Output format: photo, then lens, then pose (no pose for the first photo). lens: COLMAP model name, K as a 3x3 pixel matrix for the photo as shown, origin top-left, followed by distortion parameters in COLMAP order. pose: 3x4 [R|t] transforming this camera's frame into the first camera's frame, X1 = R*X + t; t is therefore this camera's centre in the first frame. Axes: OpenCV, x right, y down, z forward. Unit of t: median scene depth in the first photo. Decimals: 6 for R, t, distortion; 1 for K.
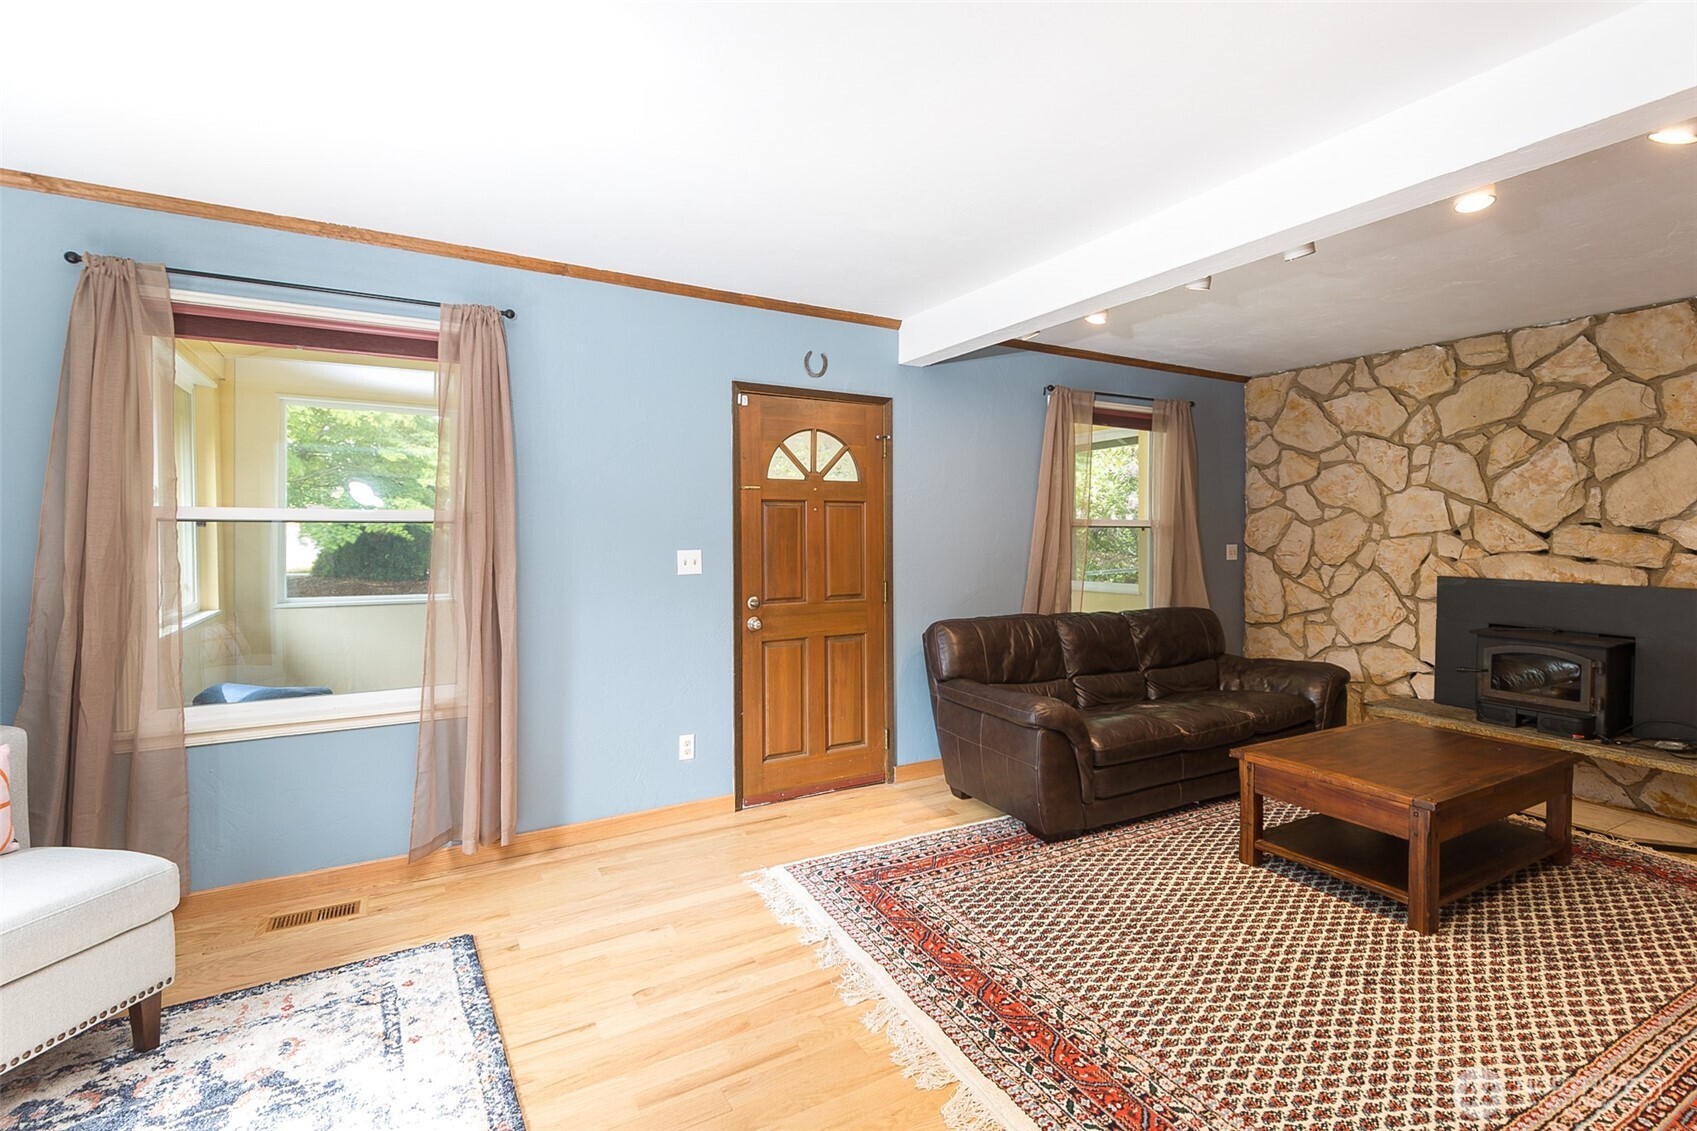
lens RADIAL K [[781.2, 0, 854.3], [0, 781.2, 550.6], [0, 0, 1]] dist [0.013300, -0.006072]
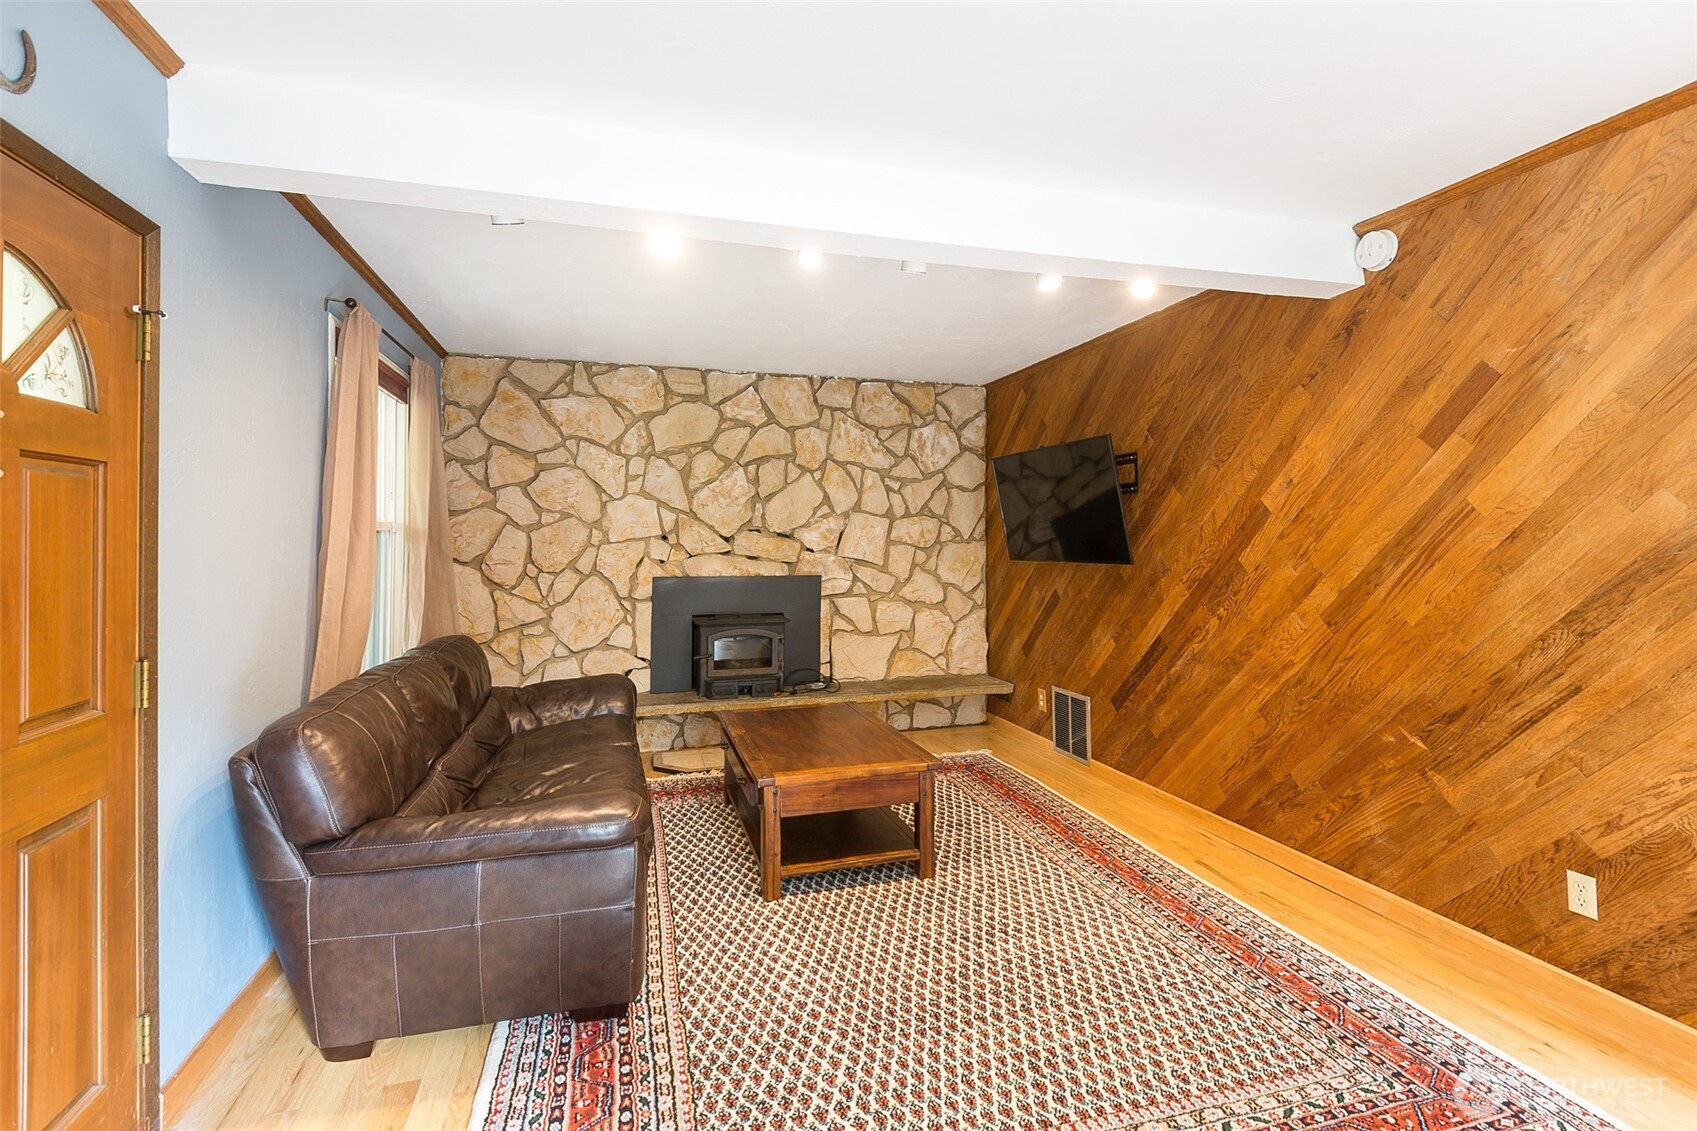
lens RADIAL K [[781.2, 0, 839.7], [0, 781.2, 527.5], [0, 0, 1]] dist [0.013300, -0.006072]
pose [[0.224050, 0.009718, 0.974529, -0.267274], [0.027765, 0.999481, -0.016350, -0.012131], [-0.974182, 0.030721, 0.223664, 0.506120]]
